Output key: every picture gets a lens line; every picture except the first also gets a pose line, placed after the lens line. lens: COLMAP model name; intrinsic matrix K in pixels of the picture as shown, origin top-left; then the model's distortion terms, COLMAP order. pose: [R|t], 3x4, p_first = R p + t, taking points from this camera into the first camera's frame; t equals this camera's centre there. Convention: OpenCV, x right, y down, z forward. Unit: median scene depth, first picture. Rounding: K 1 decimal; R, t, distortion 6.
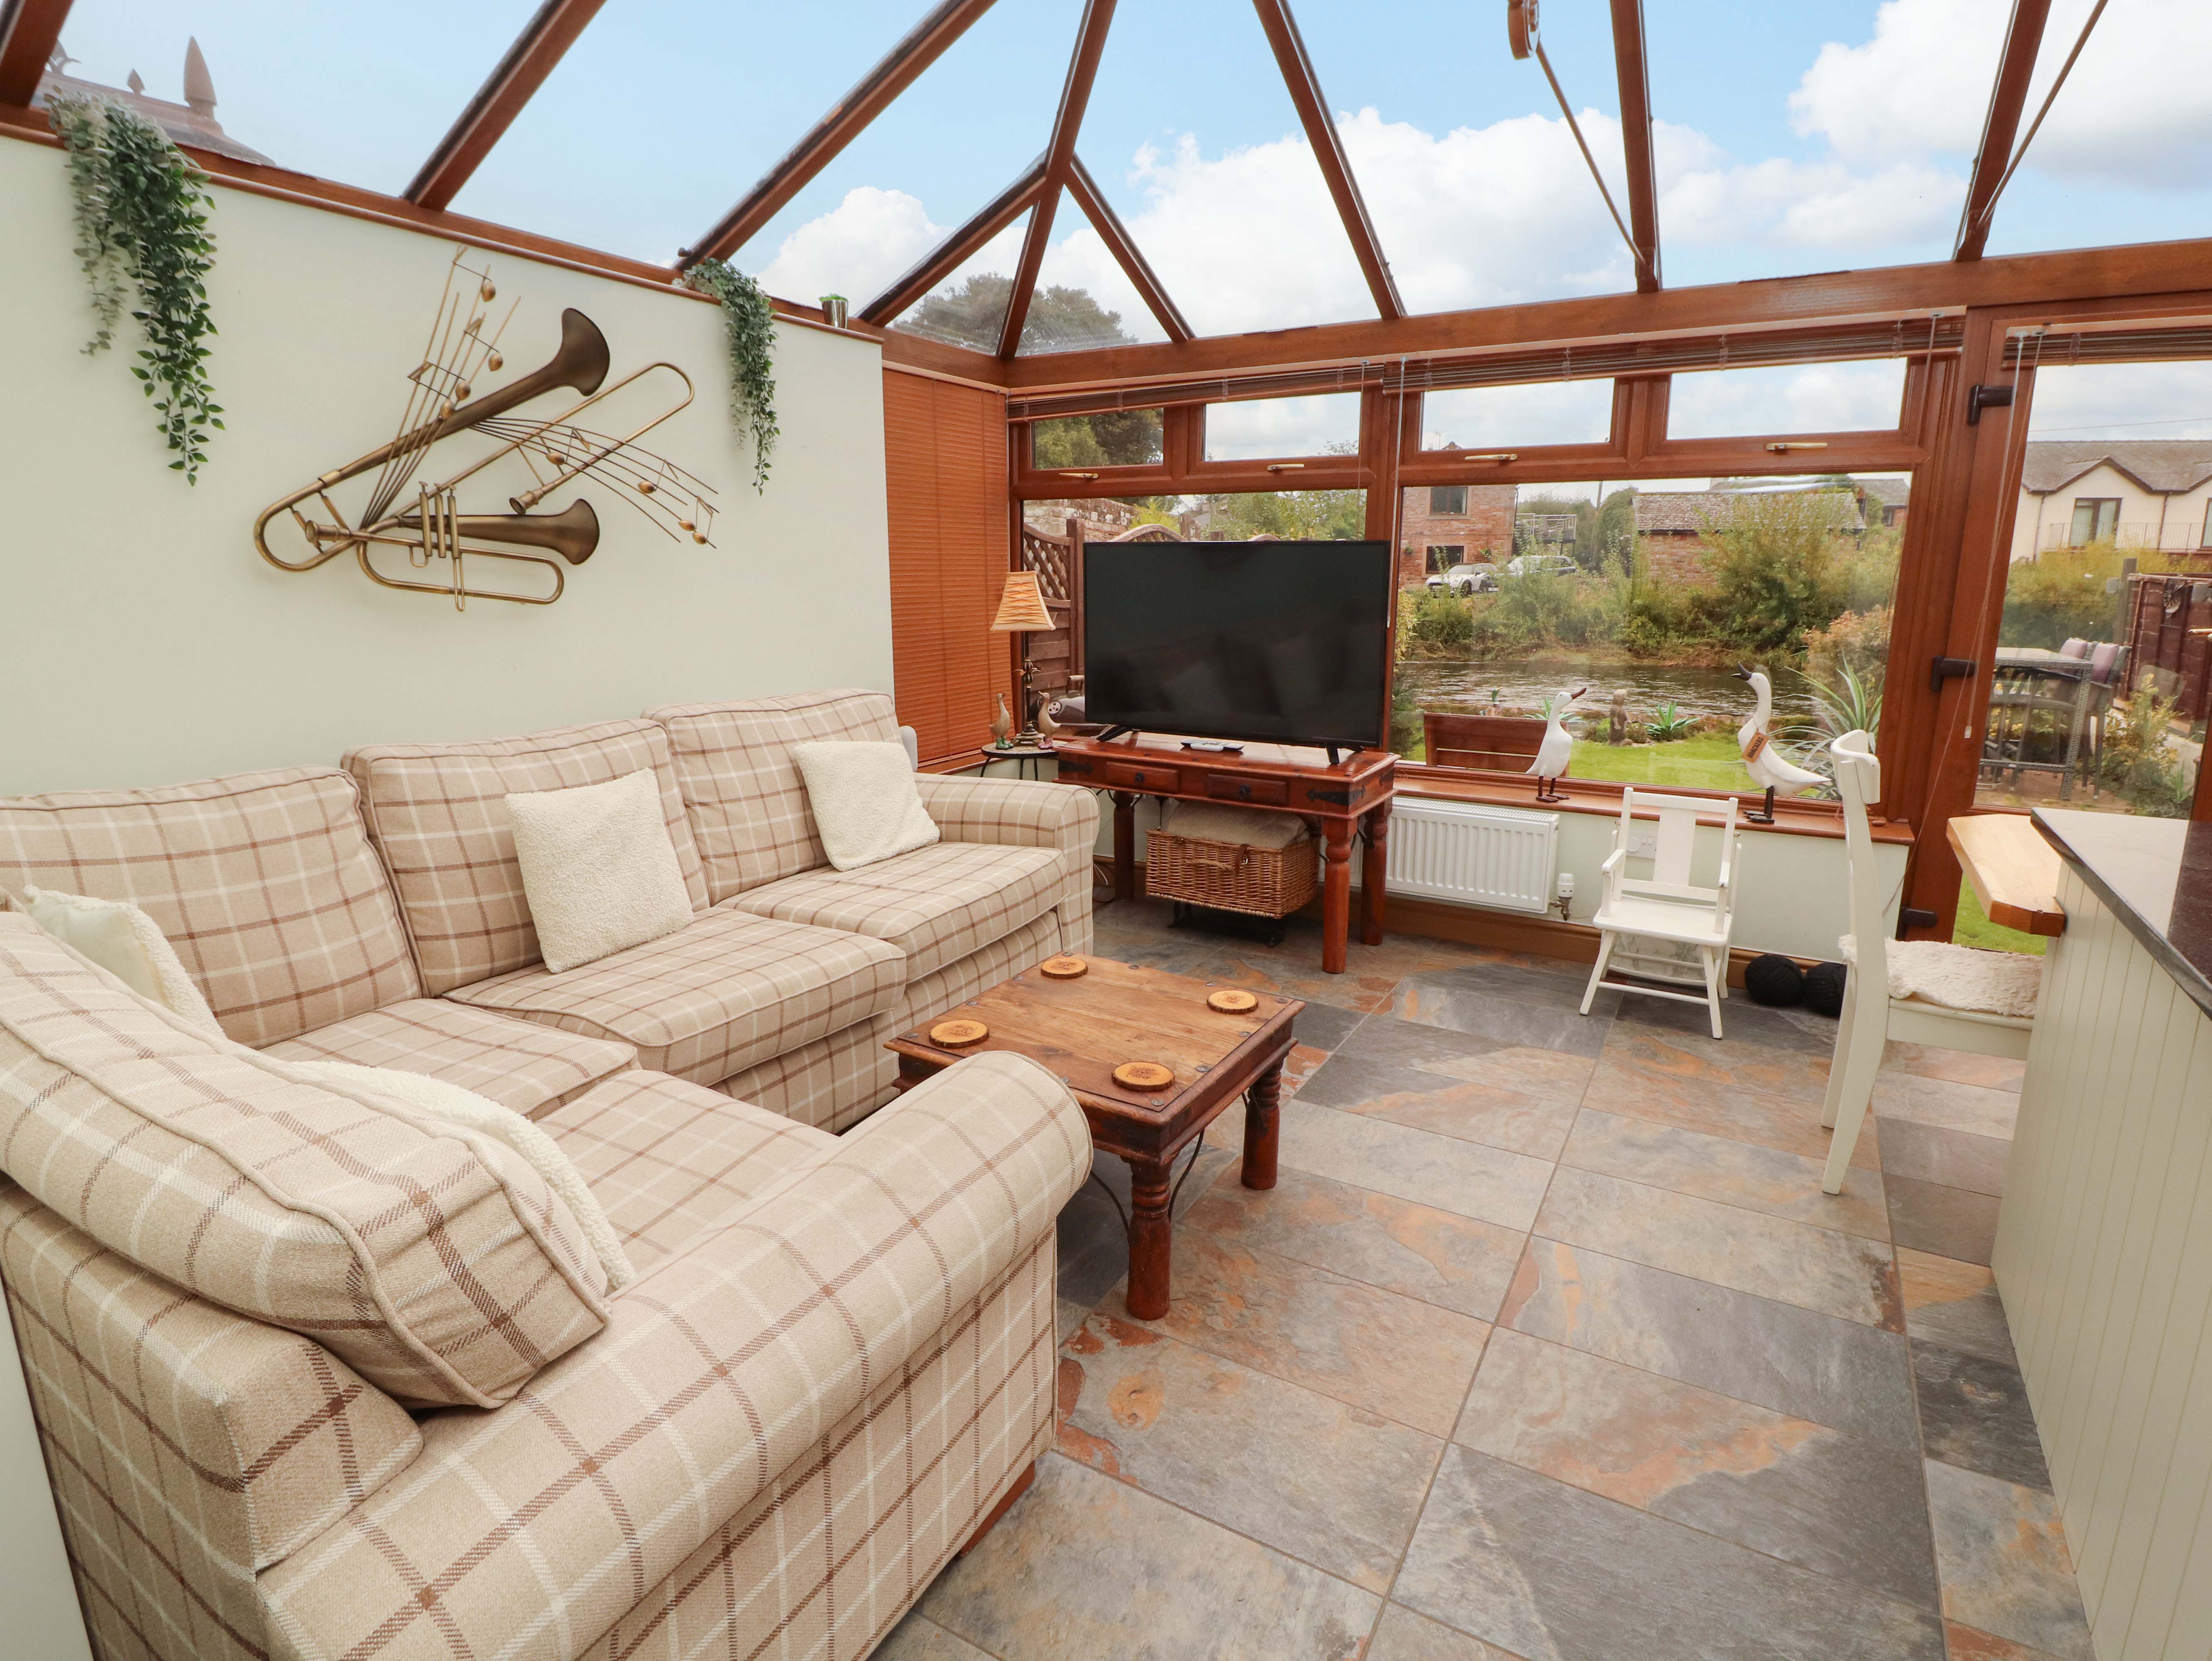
lens RADIAL K [[1144.7, 0, 1124.0], [0, 1144.7, 791.8], [0, 0, 1]] dist [0.002666, -0.014799]
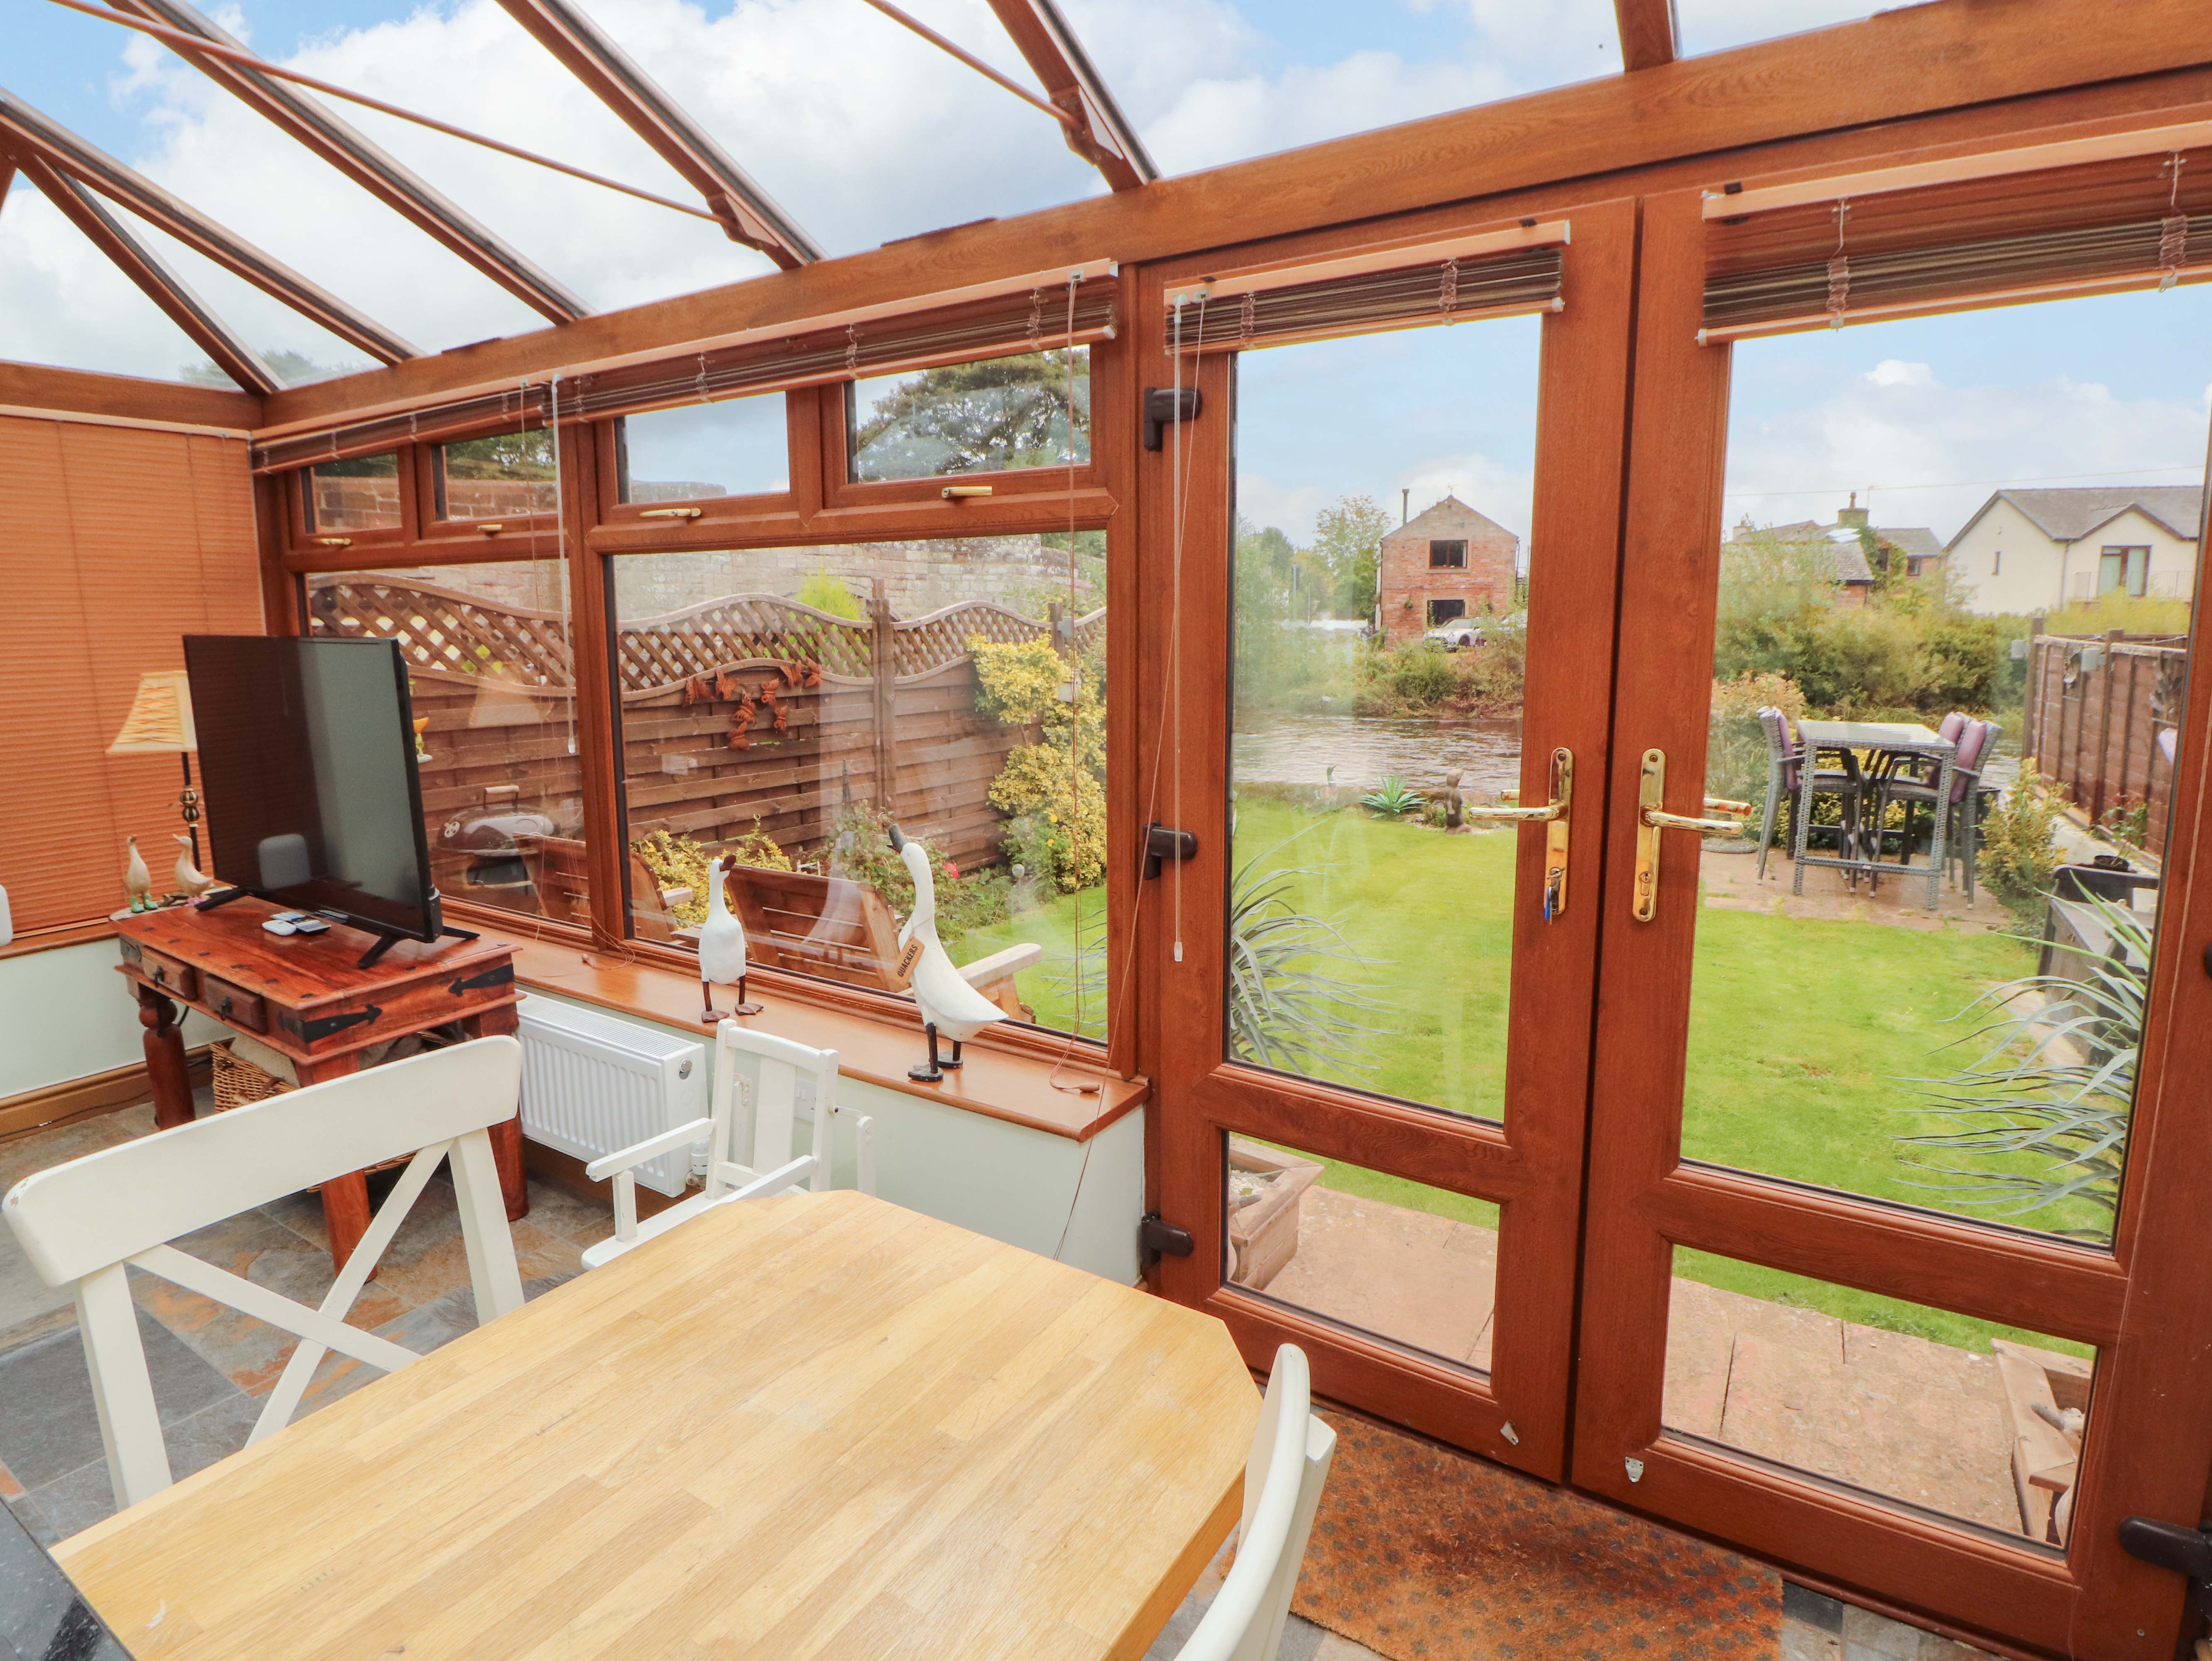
lens RADIAL K [[1144.7, 0, 1124.0], [0, 1144.7, 791.8], [0, 0, 1]] dist [0.002666, -0.014799]
pose [[0.999419, -0.000744, -0.034084, 0.740498], [-0.000811, 0.998961, -0.045574, -0.110210], [0.034082, 0.045575, 0.998379, 0.387546]]
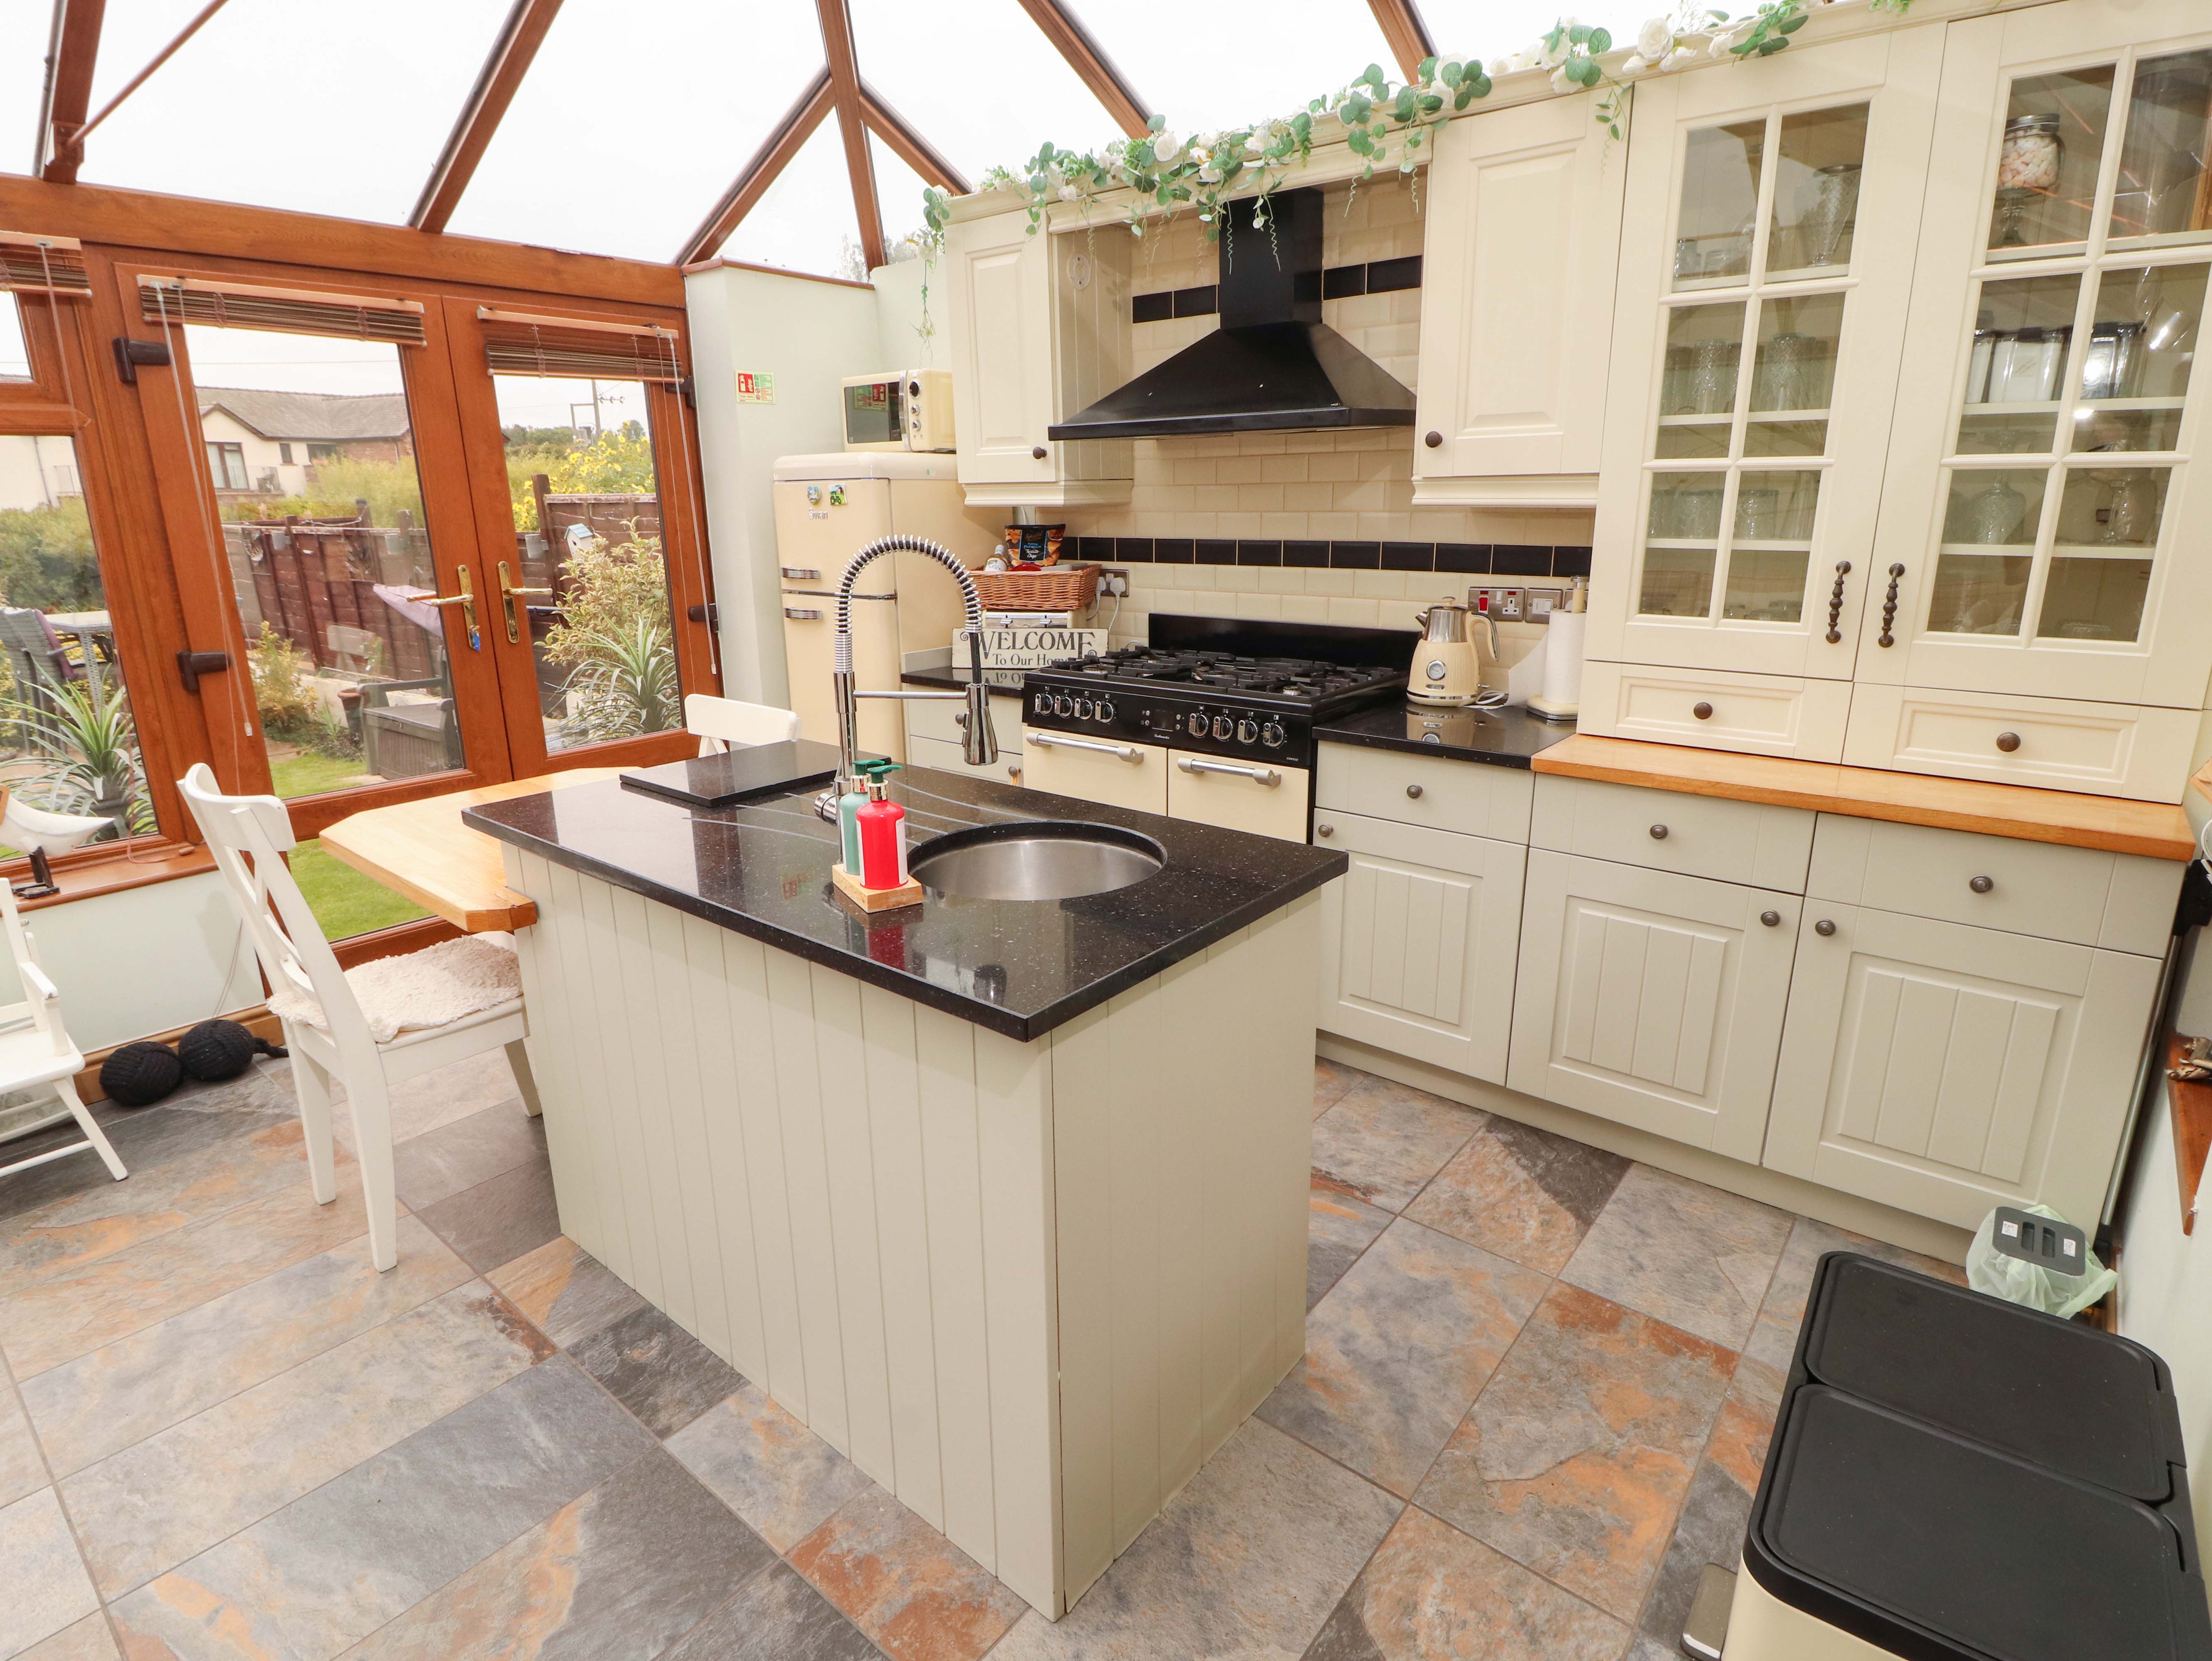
lens RADIAL K [[1140.7, 0, 1110.4], [0, 1140.7, 808.9], [0, 0, 1]] dist [0.001357, -0.013875]
pose [[0.162215, -0.263678, 0.950873, -0.032632], [0.201997, 0.952103, 0.229559, -0.061524], [-0.965859, 0.154836, 0.207707, 0.153678]]
